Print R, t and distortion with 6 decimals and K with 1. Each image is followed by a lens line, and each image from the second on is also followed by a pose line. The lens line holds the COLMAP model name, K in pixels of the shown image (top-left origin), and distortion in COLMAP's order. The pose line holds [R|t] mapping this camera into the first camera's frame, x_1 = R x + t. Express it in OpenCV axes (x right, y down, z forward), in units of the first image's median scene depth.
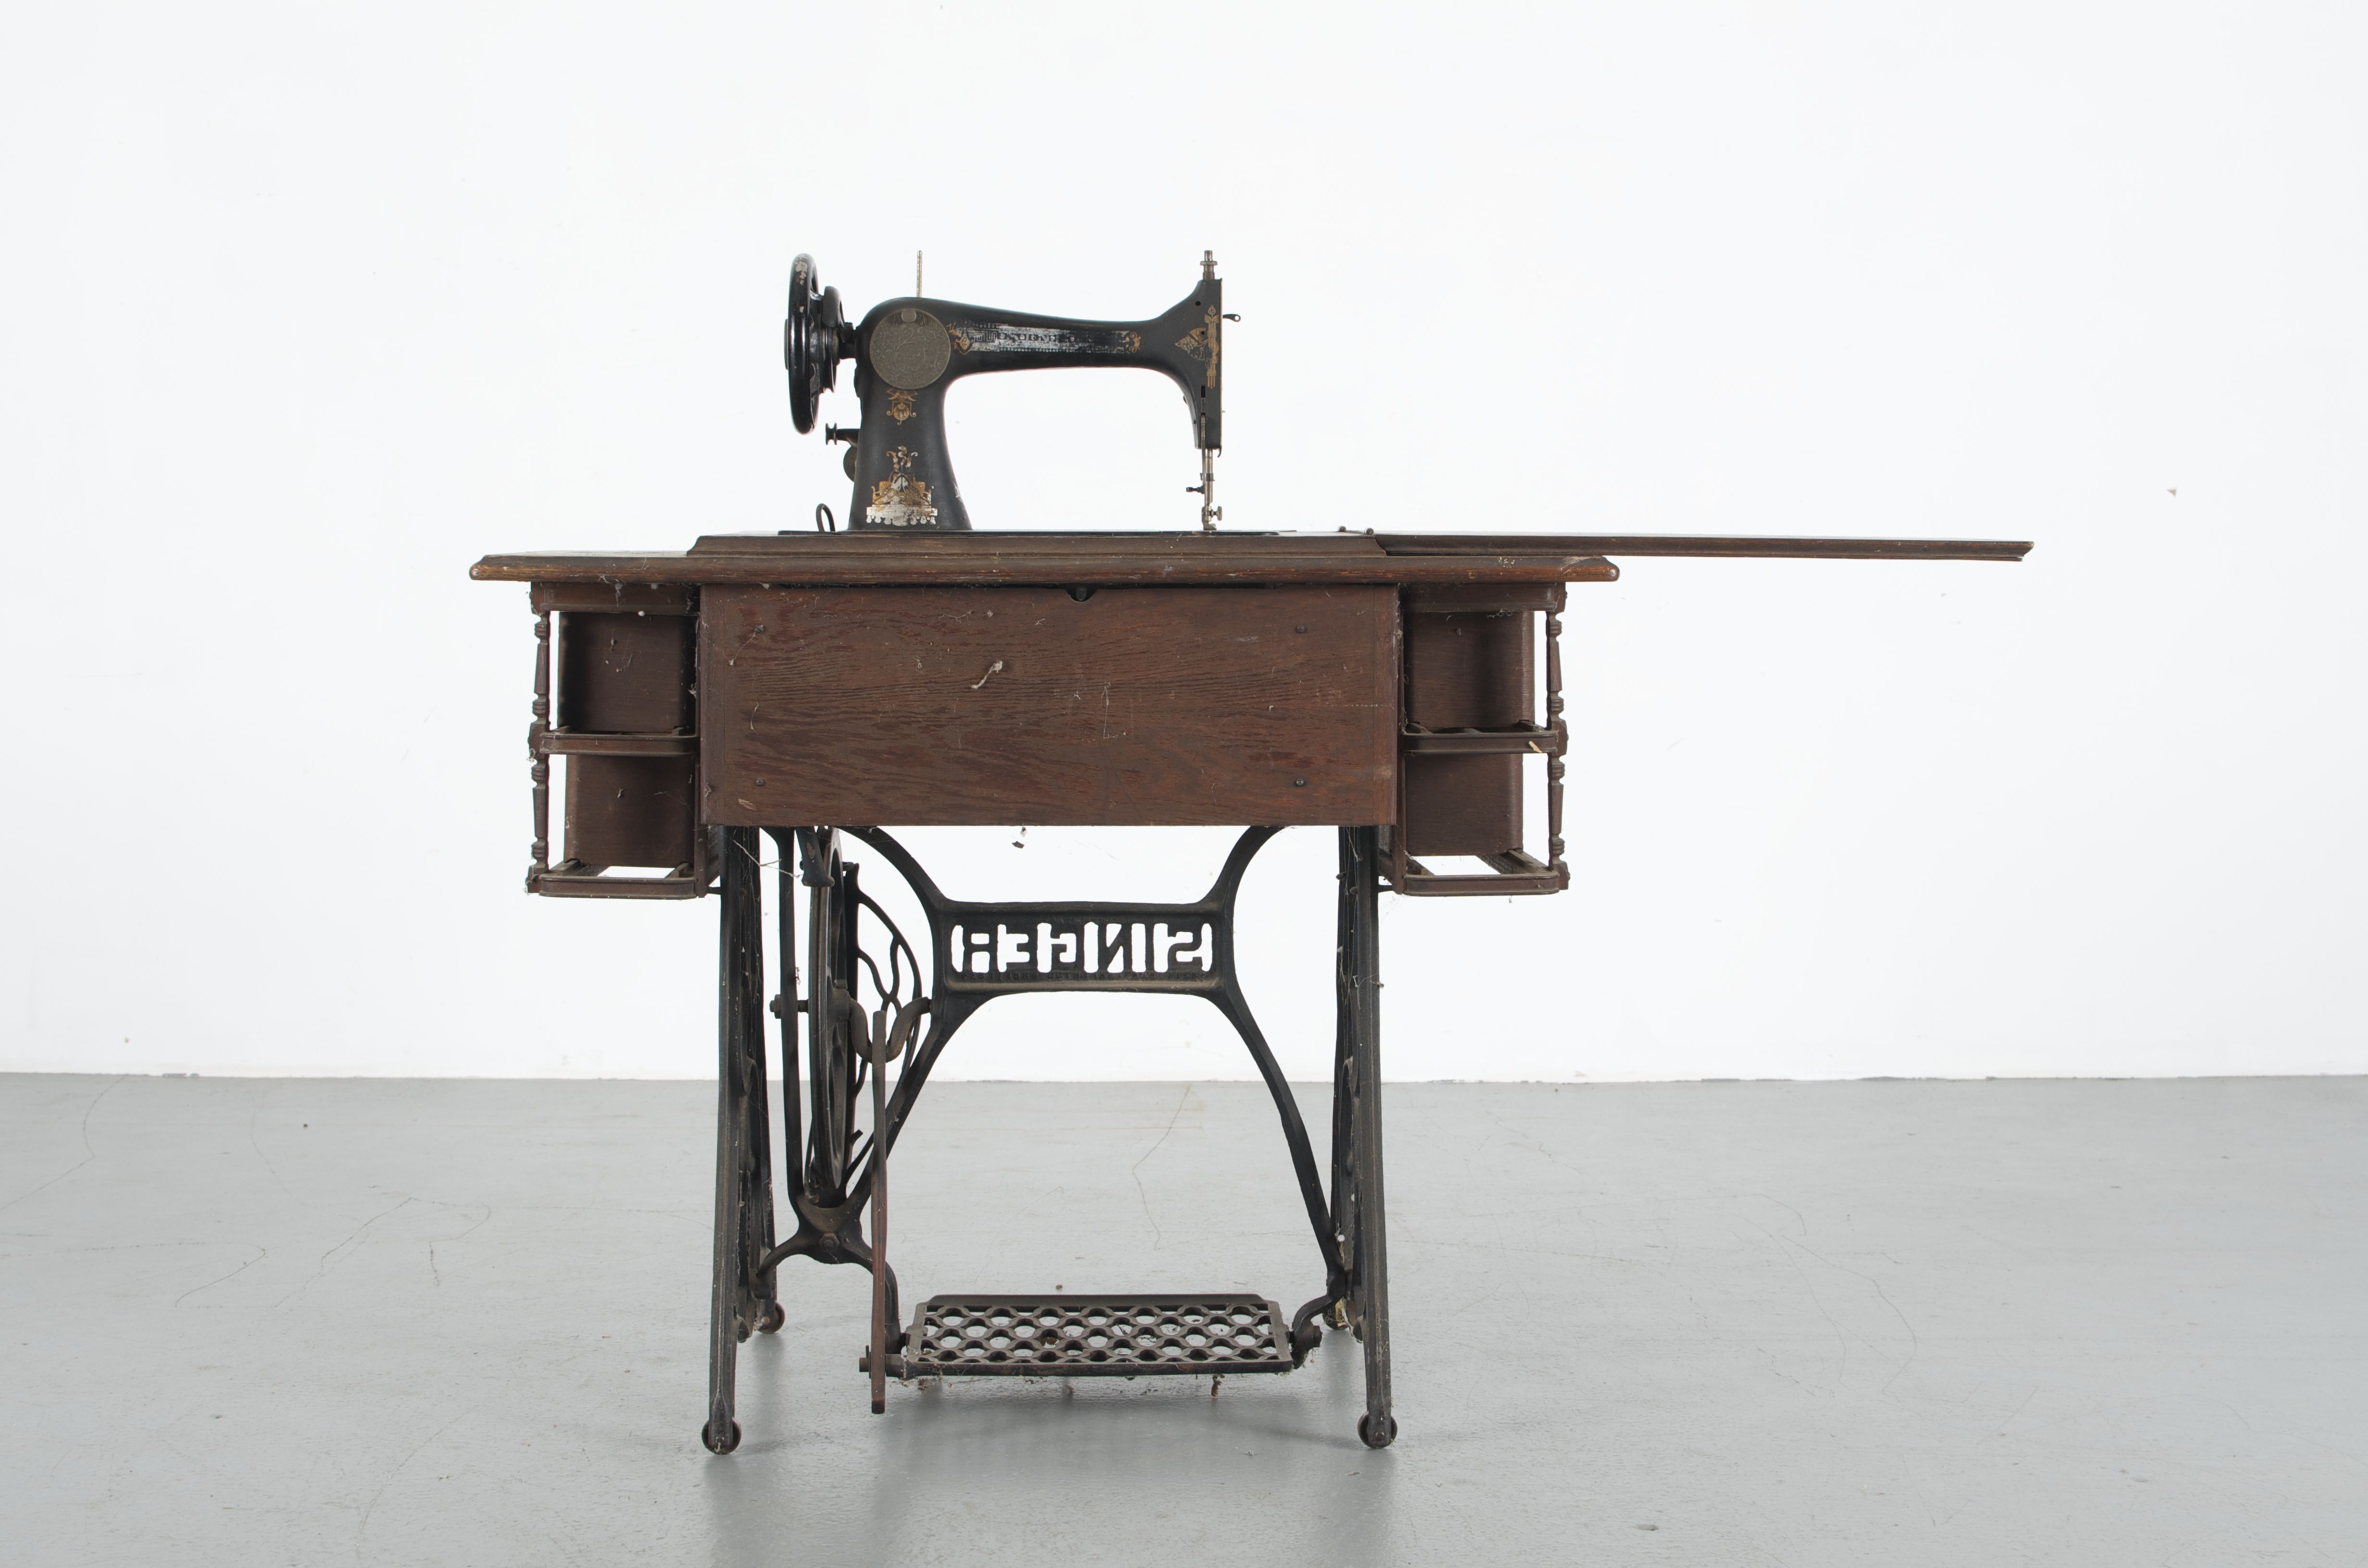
lens RADIAL K [[3601.3, 0, 1184.0], [0, 3601.3, 784.0], [0, 0, 1]] dist [-0.182713, 0.024068]
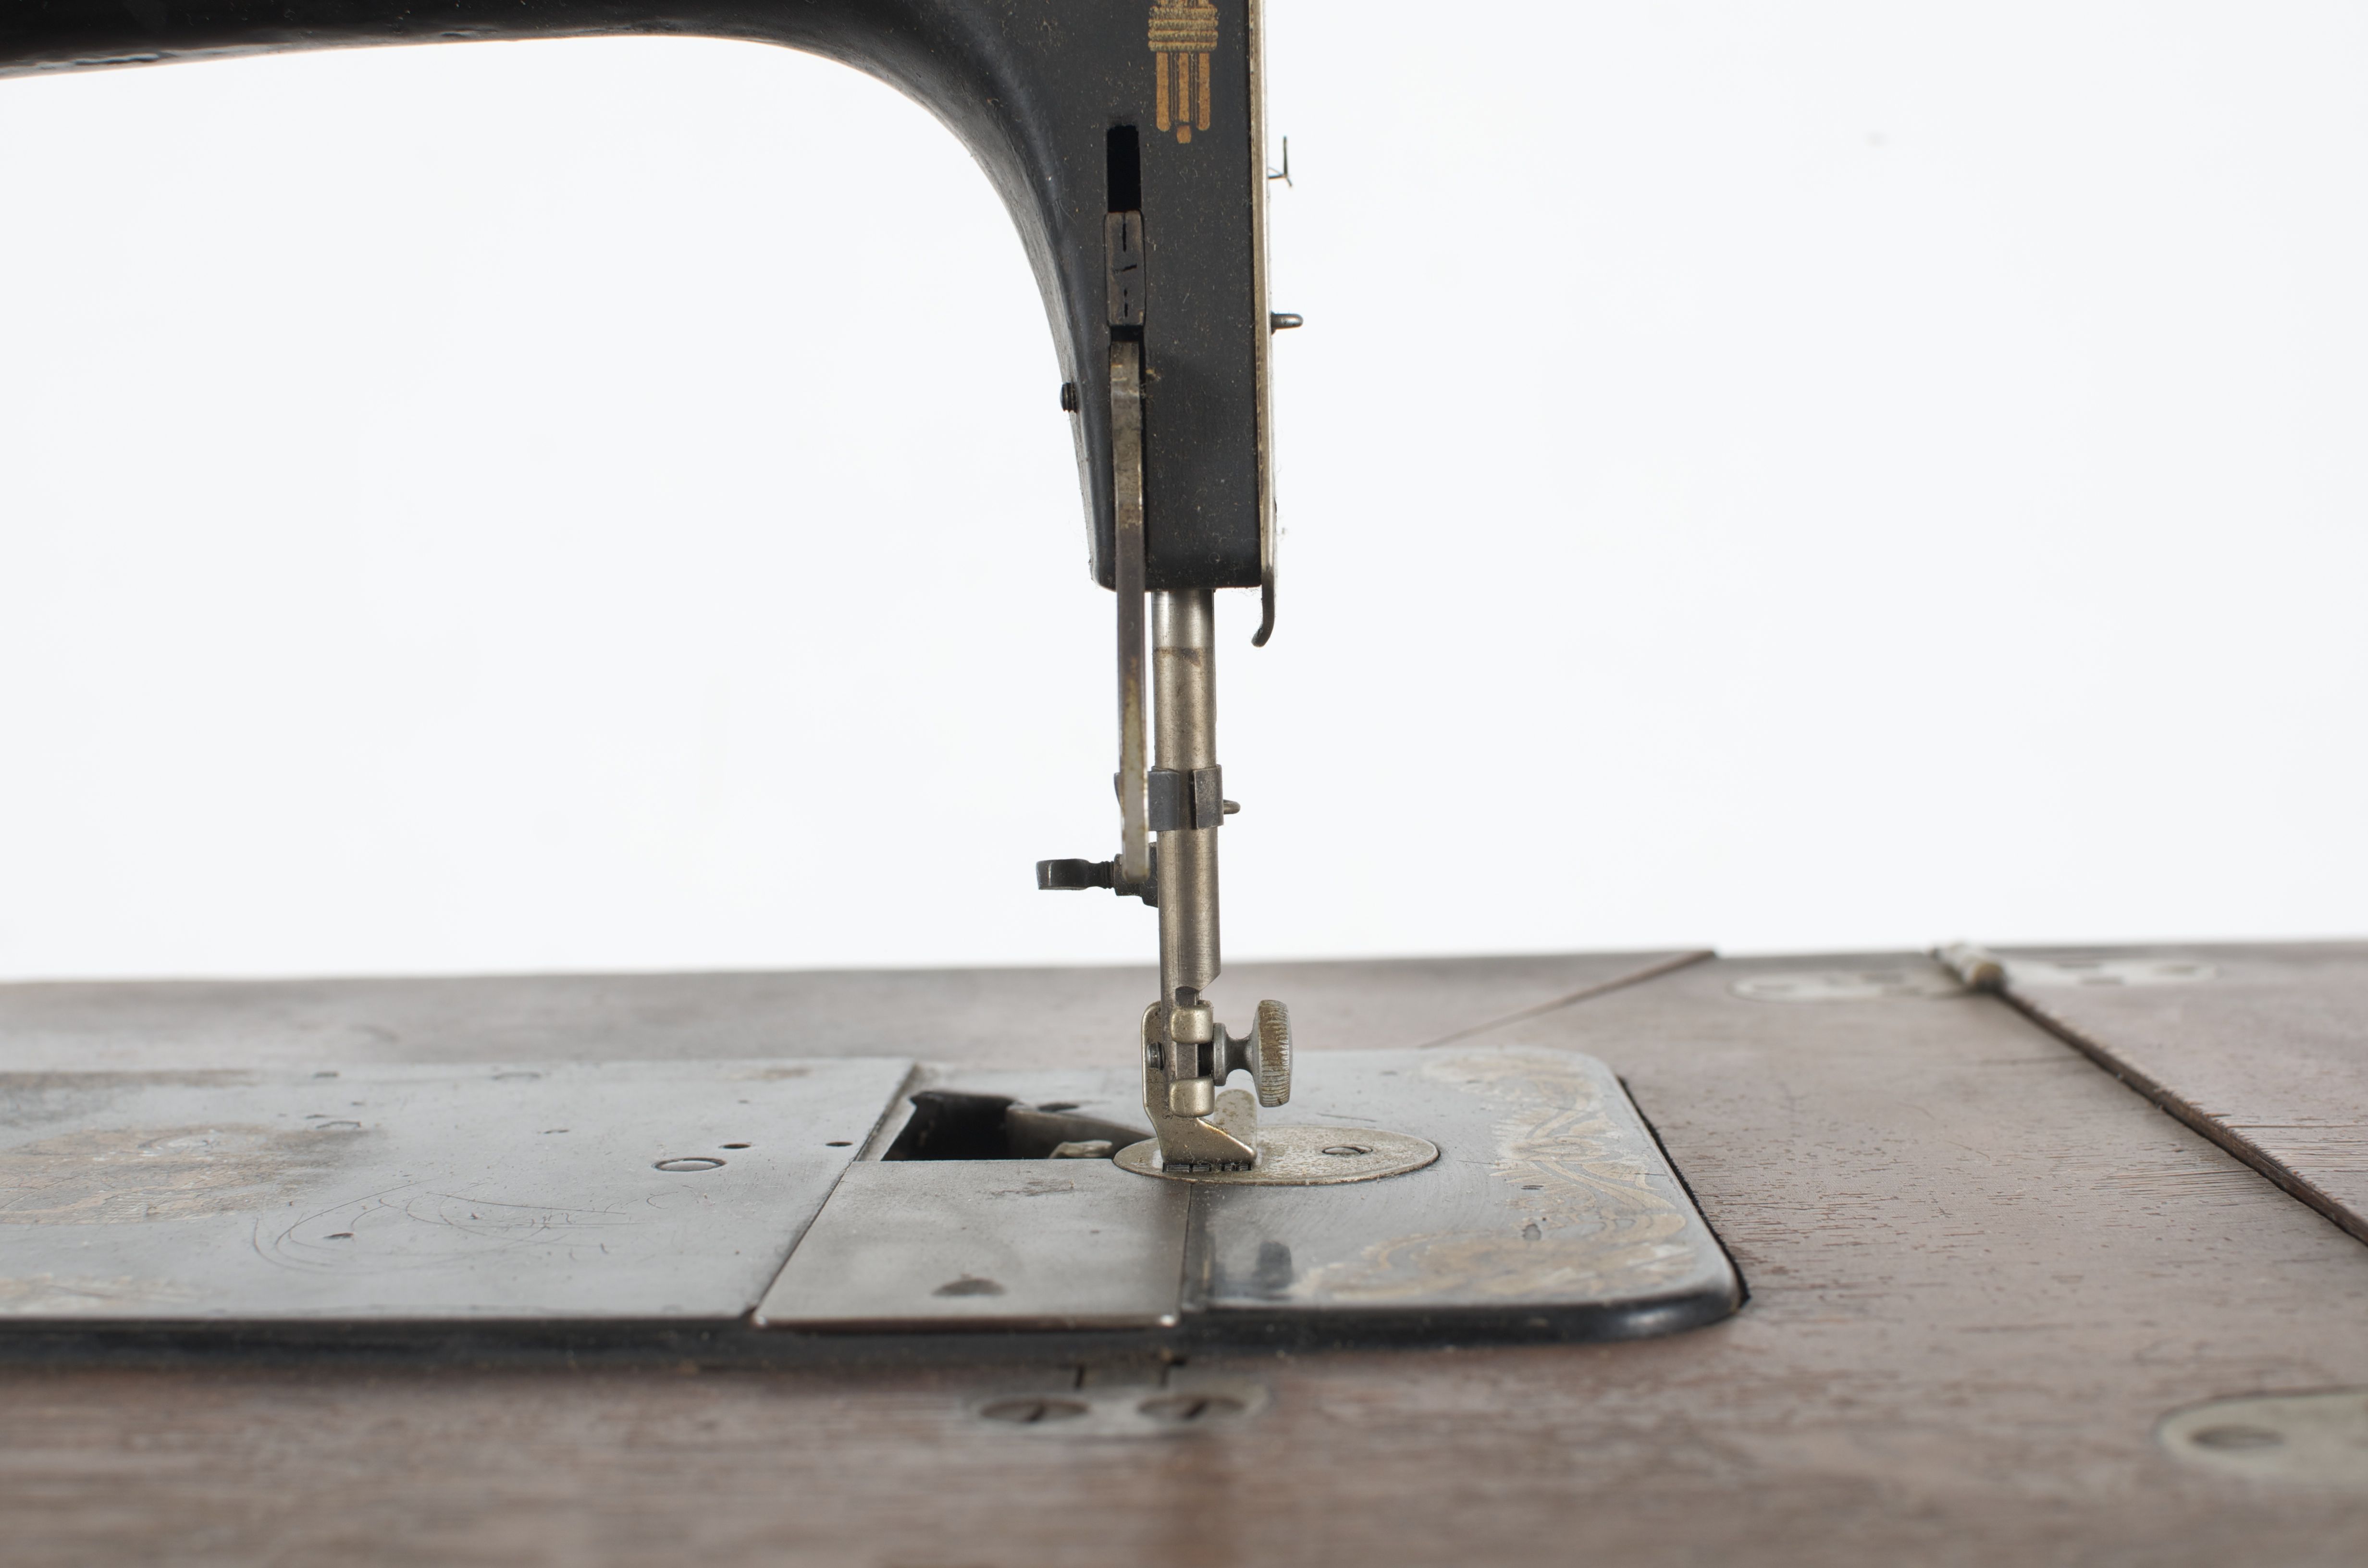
lens RADIAL K [[3619.9, 0, 1200.6], [0, 3619.9, 782.1], [0, 0, 1]] dist [-0.208853, 0.101128]
pose [[0.998561, -0.018255, -0.050426, 0.014533], [0.018158, 0.999832, -0.002374, -0.086012], [0.050461, 0.001455, 0.998725, 0.867029]]
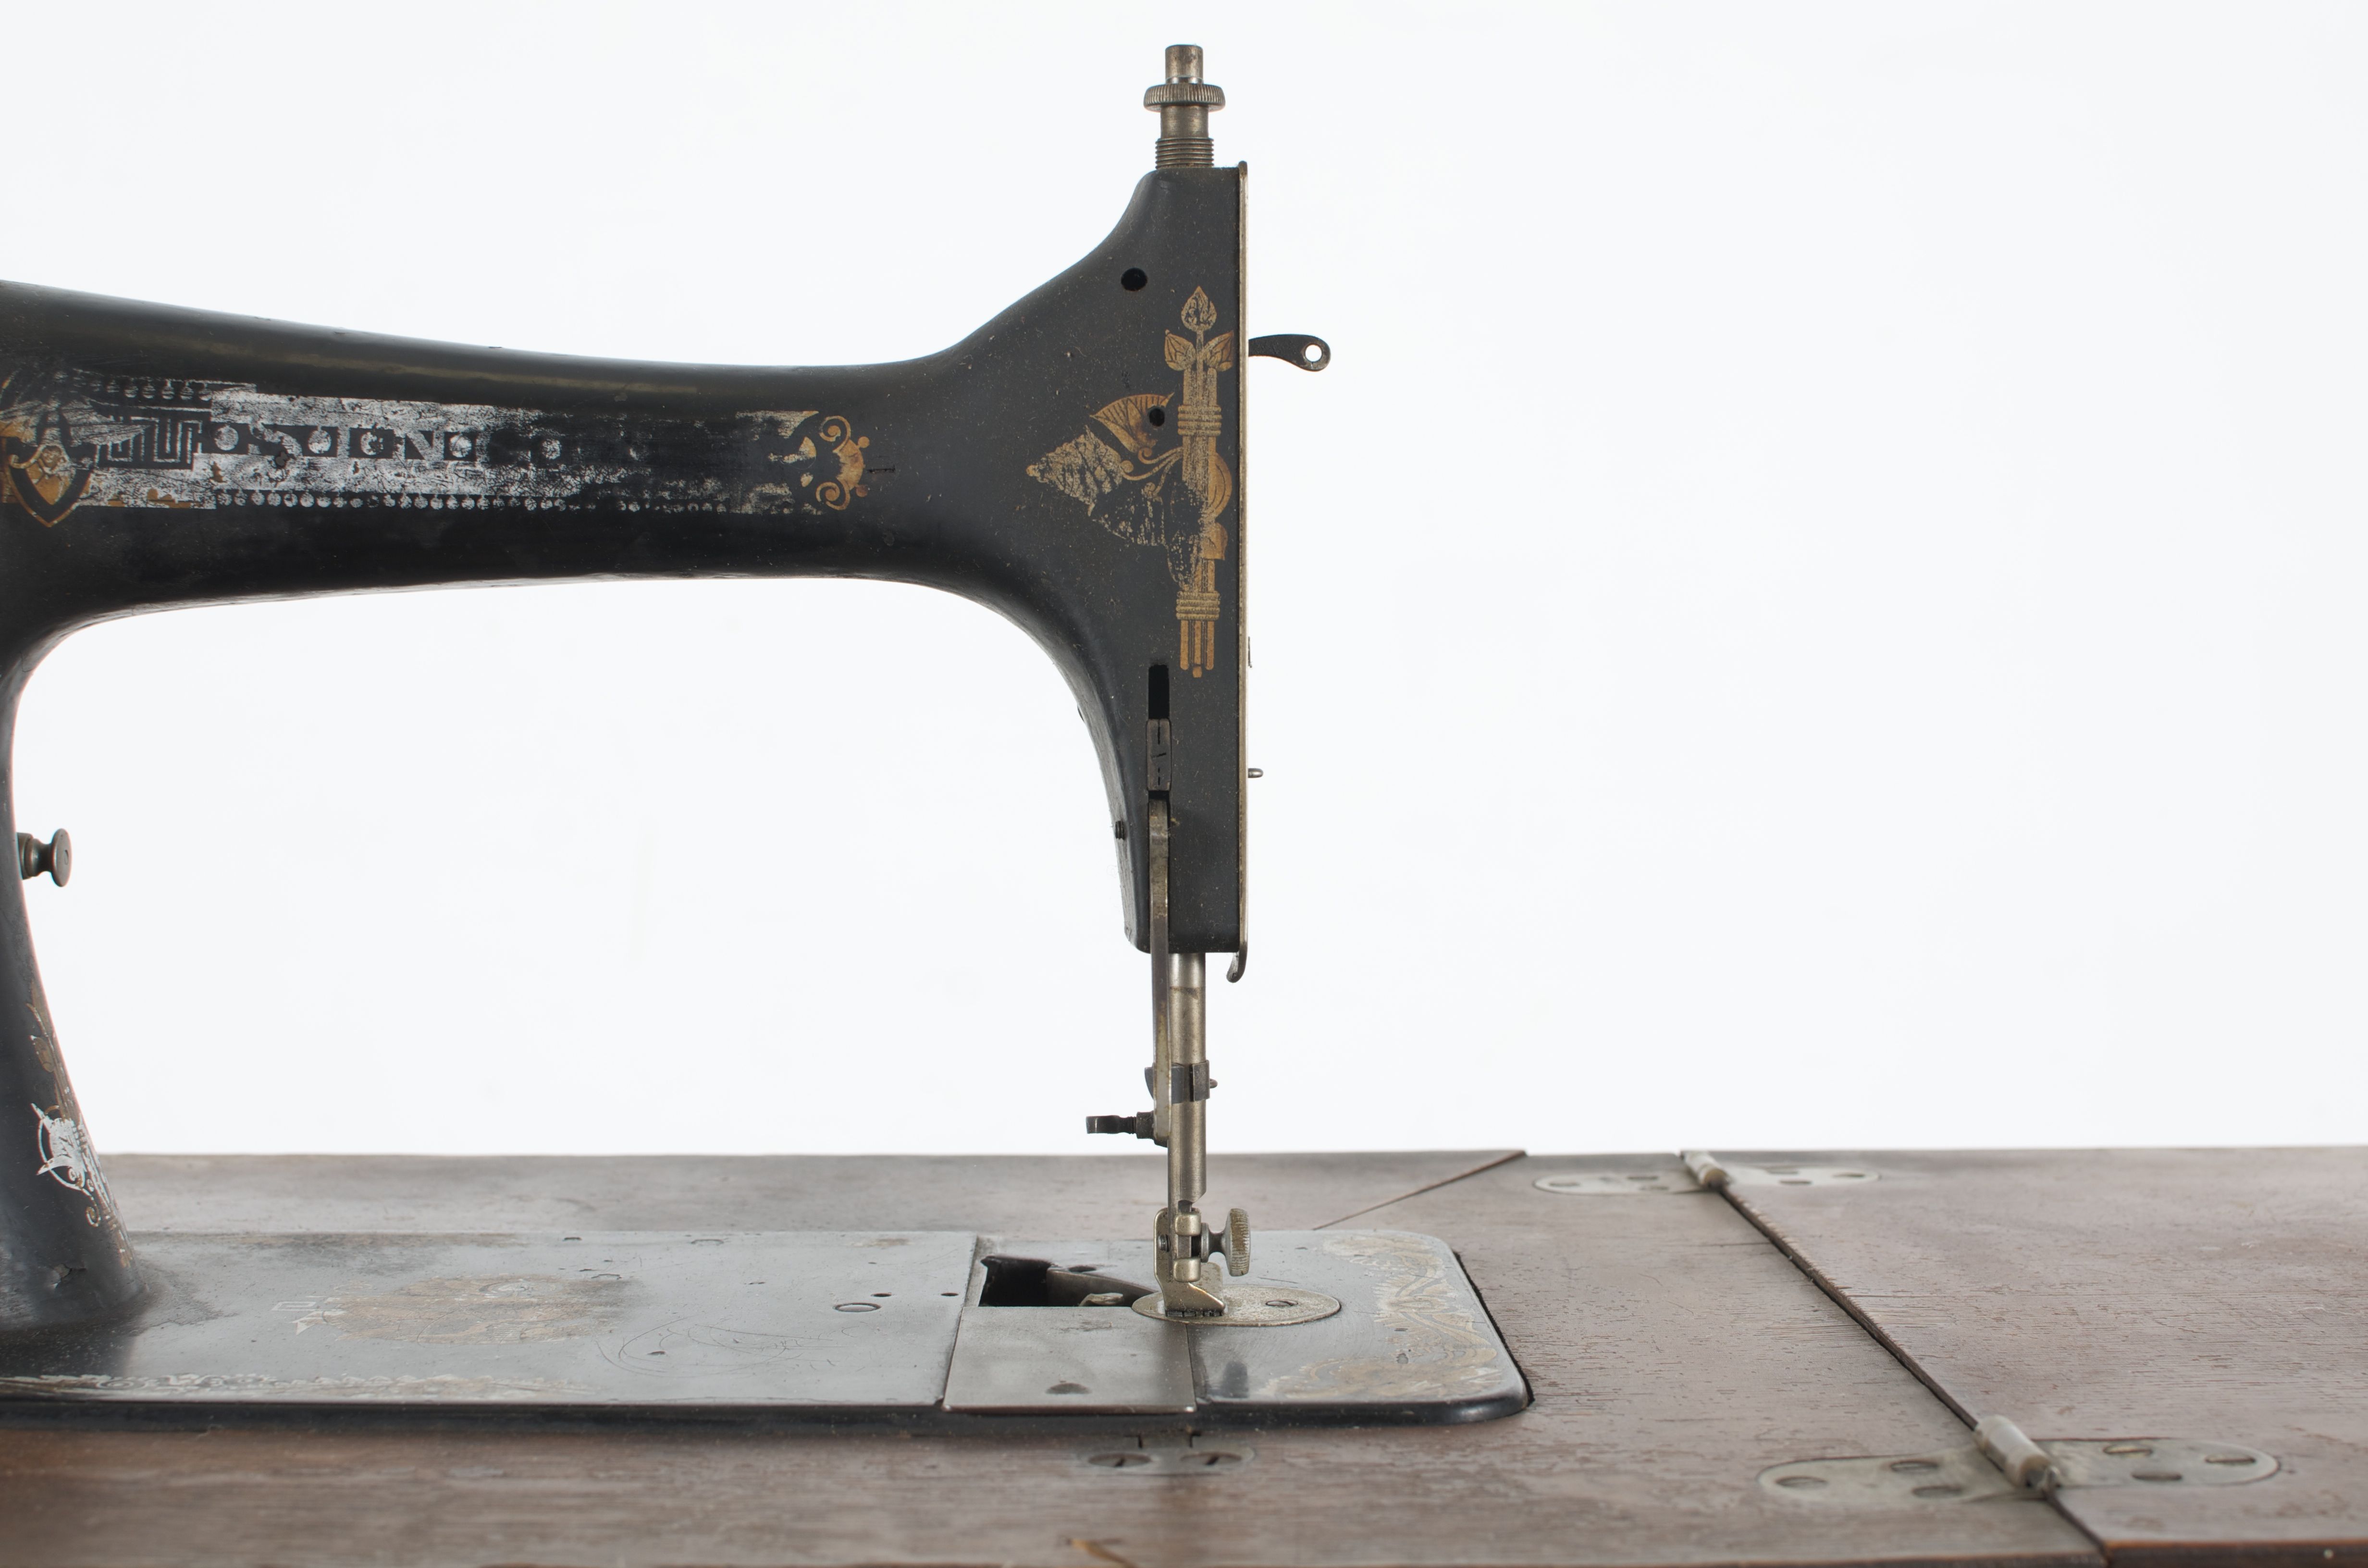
lens RADIAL K [[3601.3, 0, 1184.0], [0, 3601.3, 784.0], [0, 0, 1]] dist [-0.182713, 0.024068]
pose [[0.999962, -0.001524, -0.008611, 0.008666], [0.001253, 0.999508, -0.031342, -0.097017], [0.008654, 0.031330, 0.999472, 0.785994]]
